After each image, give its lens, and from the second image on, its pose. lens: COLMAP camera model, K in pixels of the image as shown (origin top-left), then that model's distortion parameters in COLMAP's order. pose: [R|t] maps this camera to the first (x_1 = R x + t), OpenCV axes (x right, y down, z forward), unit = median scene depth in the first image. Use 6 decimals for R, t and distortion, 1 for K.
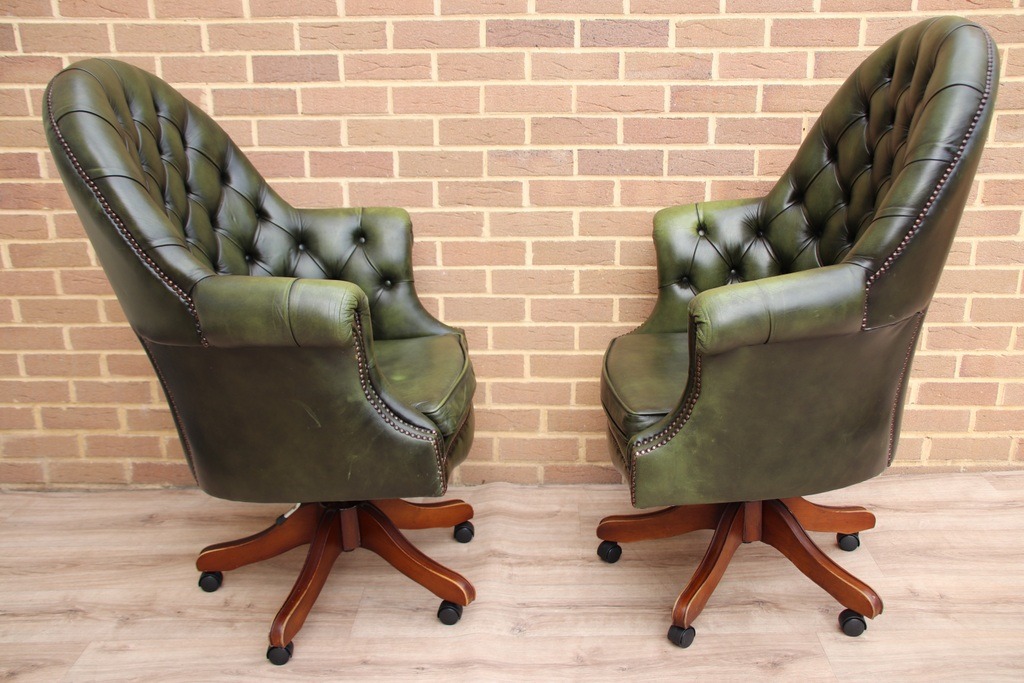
lens RADIAL K [[990.4, 0, 510.0], [0, 990.4, 344.7], [0, 0, 1]] dist [-0.083222, 0.268991]
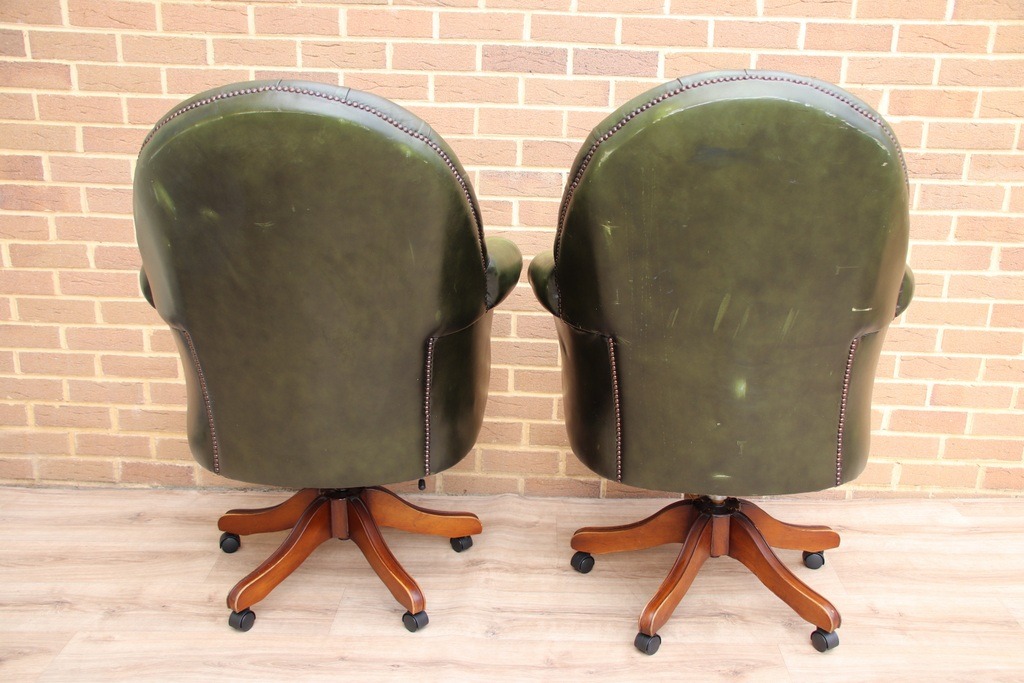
lens RADIAL K [[1009.9, 0, 512.3], [0, 1009.9, 350.6], [0, 0, 1]] dist [-0.068619, 0.291337]
pose [[0.999367, 0.034700, 0.007826, 0.009756], [-0.034591, 0.999308, -0.013668, 0.005380], [-0.008295, 0.013389, 0.999876, -0.055124]]
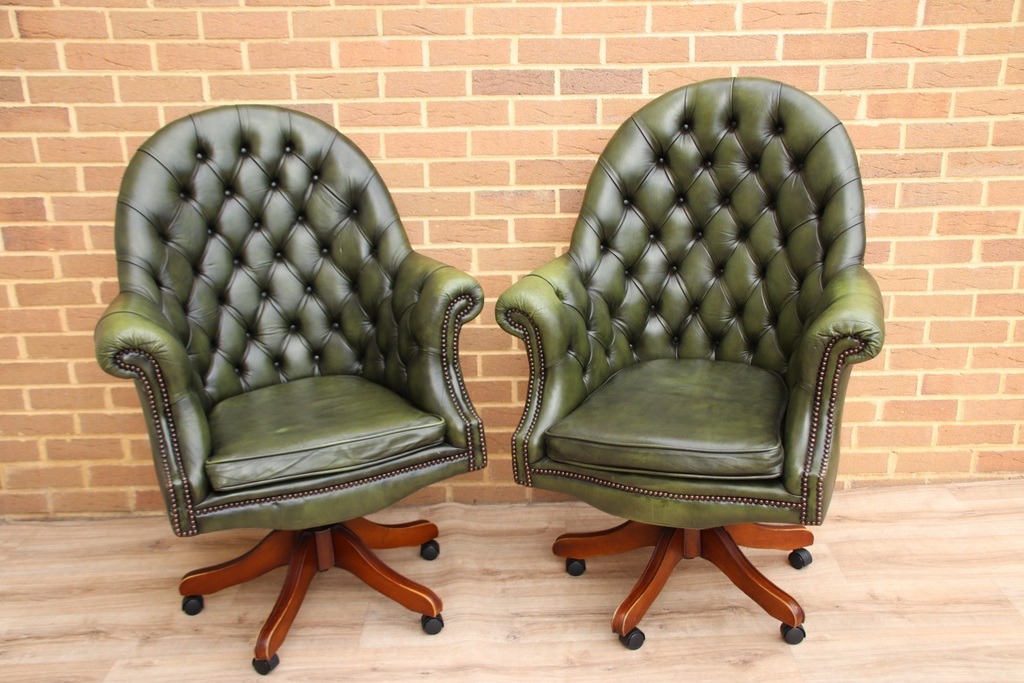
lens RADIAL K [[1090.1, 0, 511.9], [0, 1090.1, 348.4], [0, 0, 1]] dist [-0.038139, 0.356947]
pose [[0.999549, -0.016846, 0.024867, -0.015183], [0.016816, 0.999858, 0.001378, -0.028466], [-0.024887, -0.000959, 0.999690, -0.180995]]
